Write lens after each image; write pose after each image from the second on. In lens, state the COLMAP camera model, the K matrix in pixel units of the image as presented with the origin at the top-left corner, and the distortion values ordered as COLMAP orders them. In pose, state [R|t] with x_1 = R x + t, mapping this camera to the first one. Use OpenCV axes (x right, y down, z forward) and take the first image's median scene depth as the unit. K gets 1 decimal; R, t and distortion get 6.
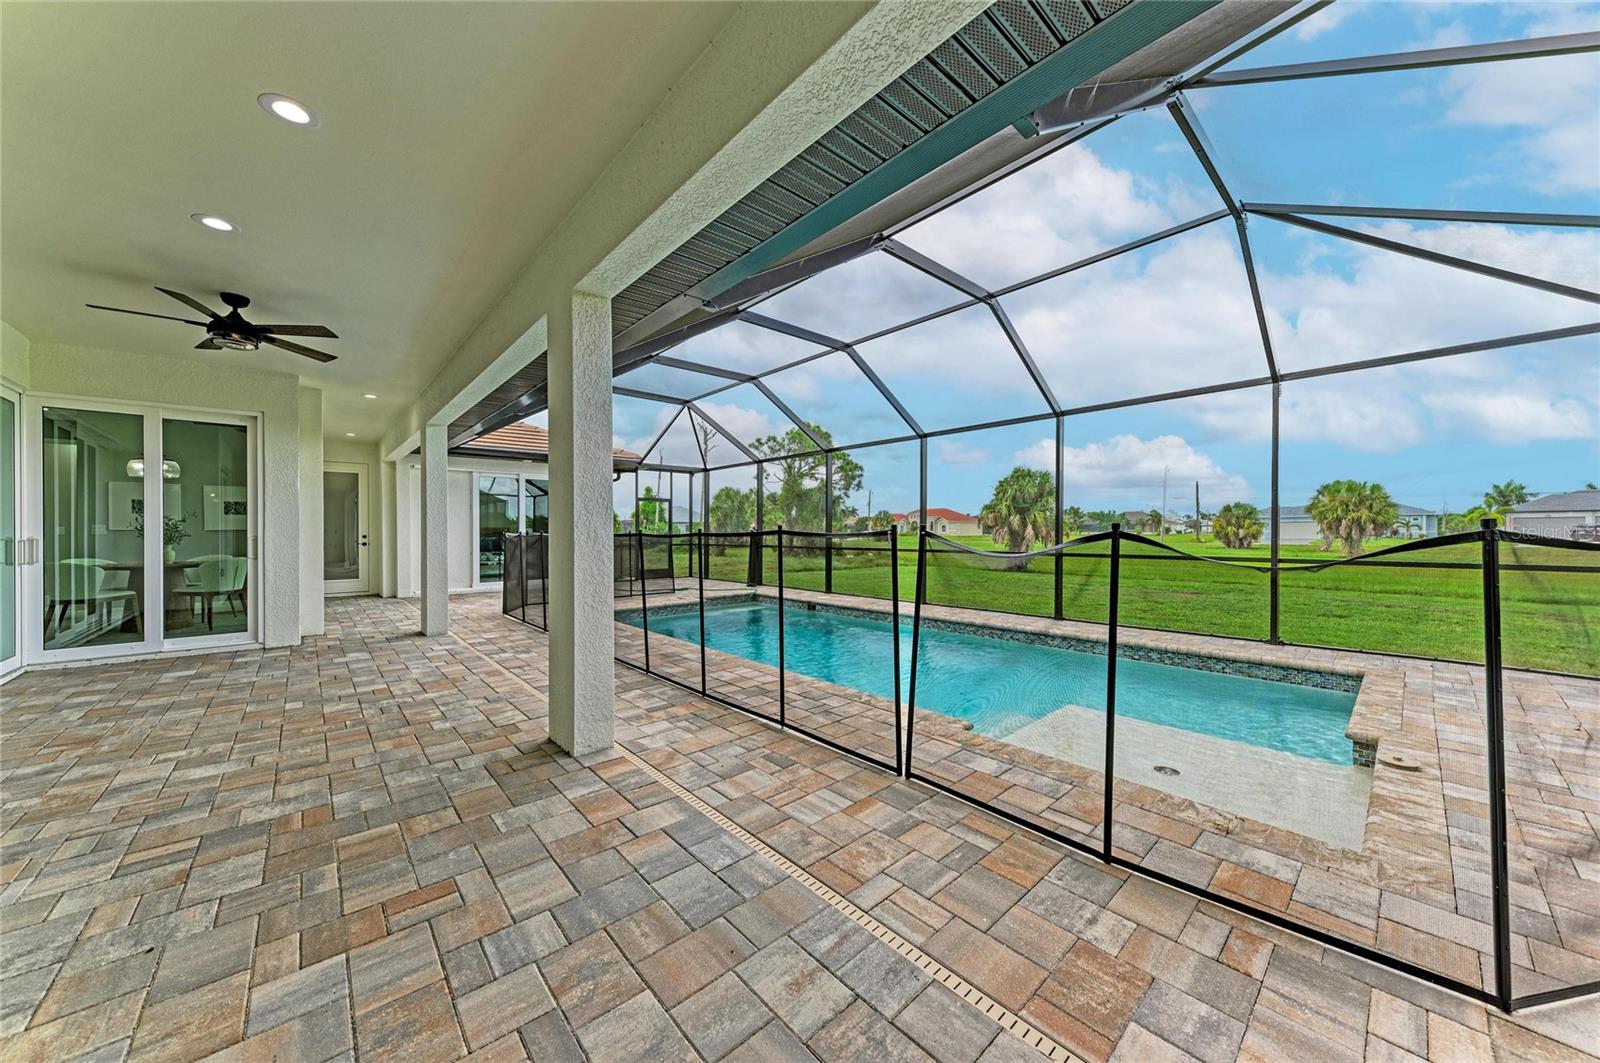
lens RADIAL K [[554.3, 0, 814.9], [0, 554.3, 528.6], [0, 0, 1]] dist [0.008754, -0.002137]
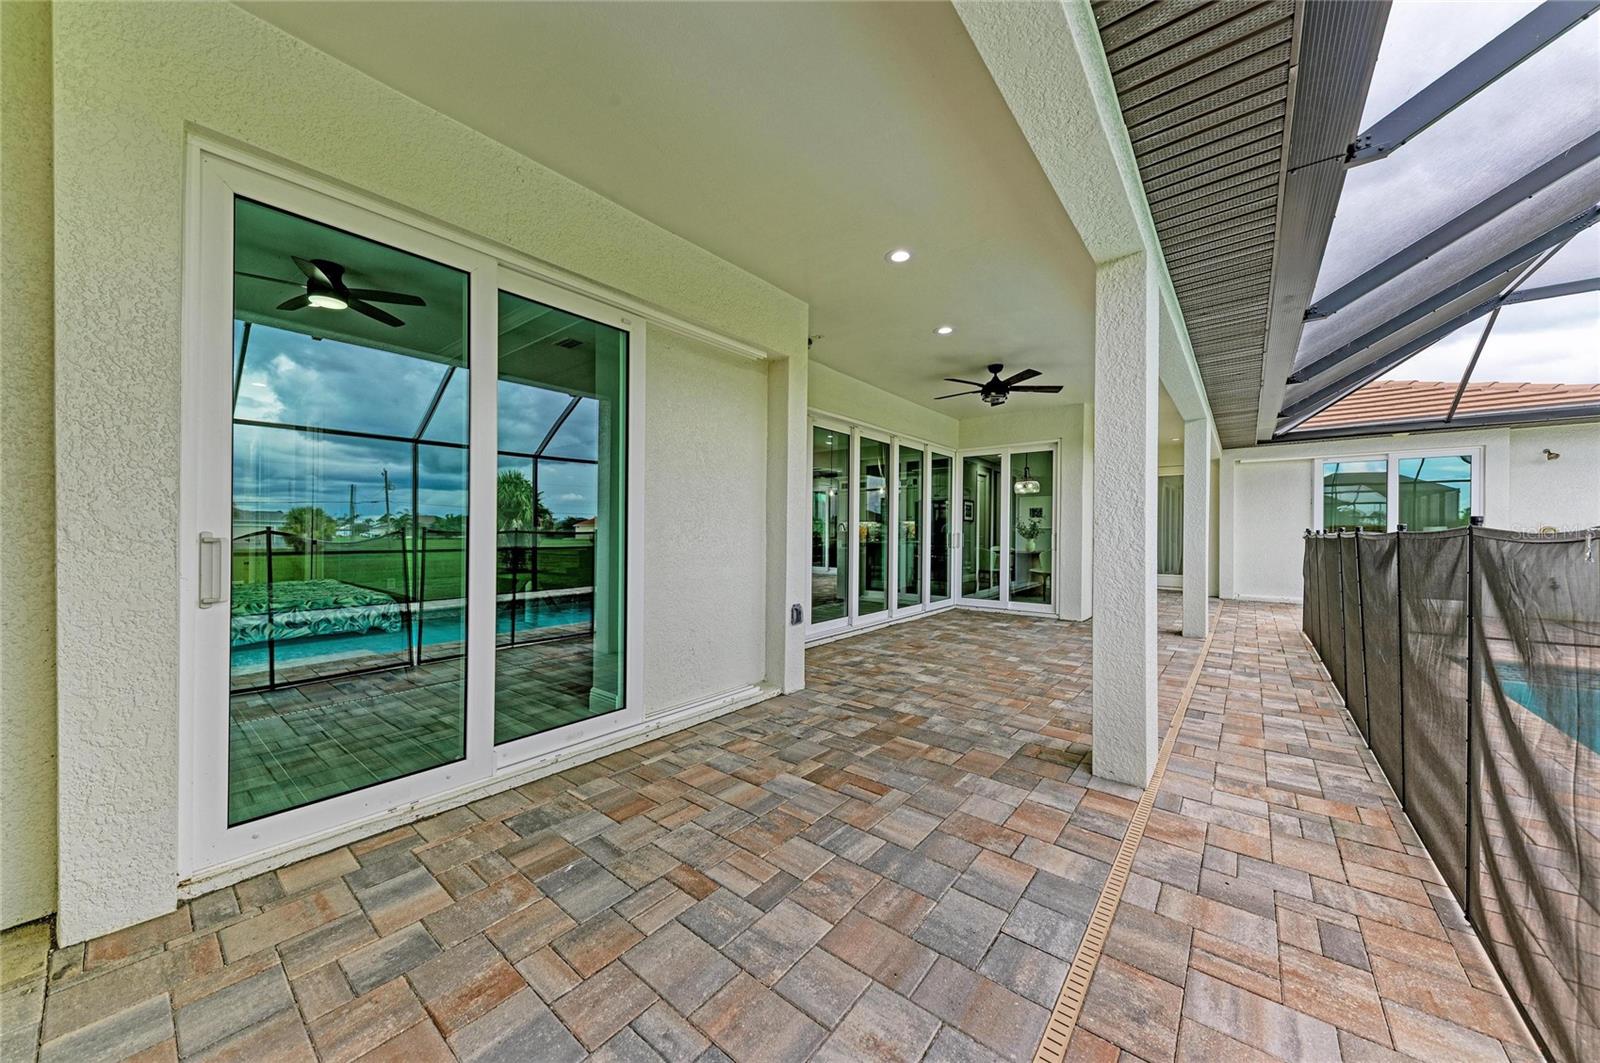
lens RADIAL K [[554.3, 0, 788.6], [0, 554.3, 530.5], [0, 0, 1]] dist [0.008754, -0.002137]
pose [[0.132968, 0.007127, -0.991095, 0.428971], [-0.000596, 0.999975, 0.007110, -0.001420], [0.991120, -0.000354, 0.132969, 0.390829]]
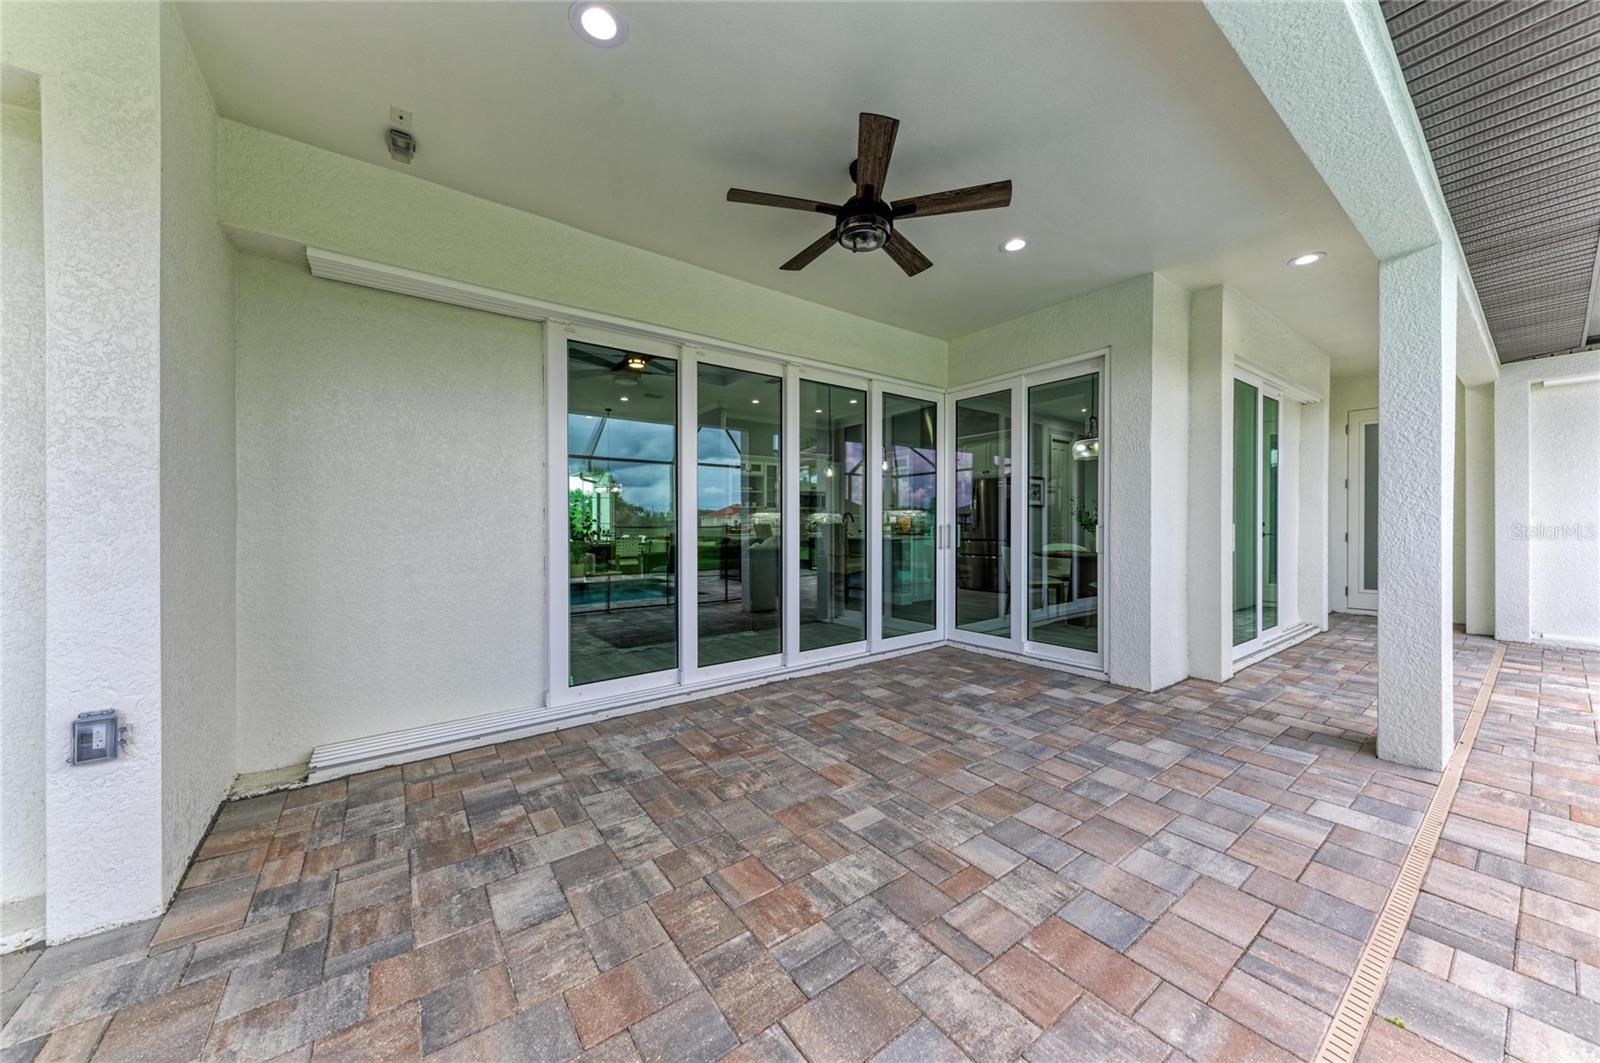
lens RADIAL K [[554.3, 0, 794.5], [0, 554.3, 524.4], [0, 0, 1]] dist [0.008754, -0.002137]
pose [[-0.112724, 0.011285, -0.993562, -0.492920], [0.009949, 0.999898, 0.010228, 0.010083], [0.993576, -0.008732, -0.112825, 1.357376]]
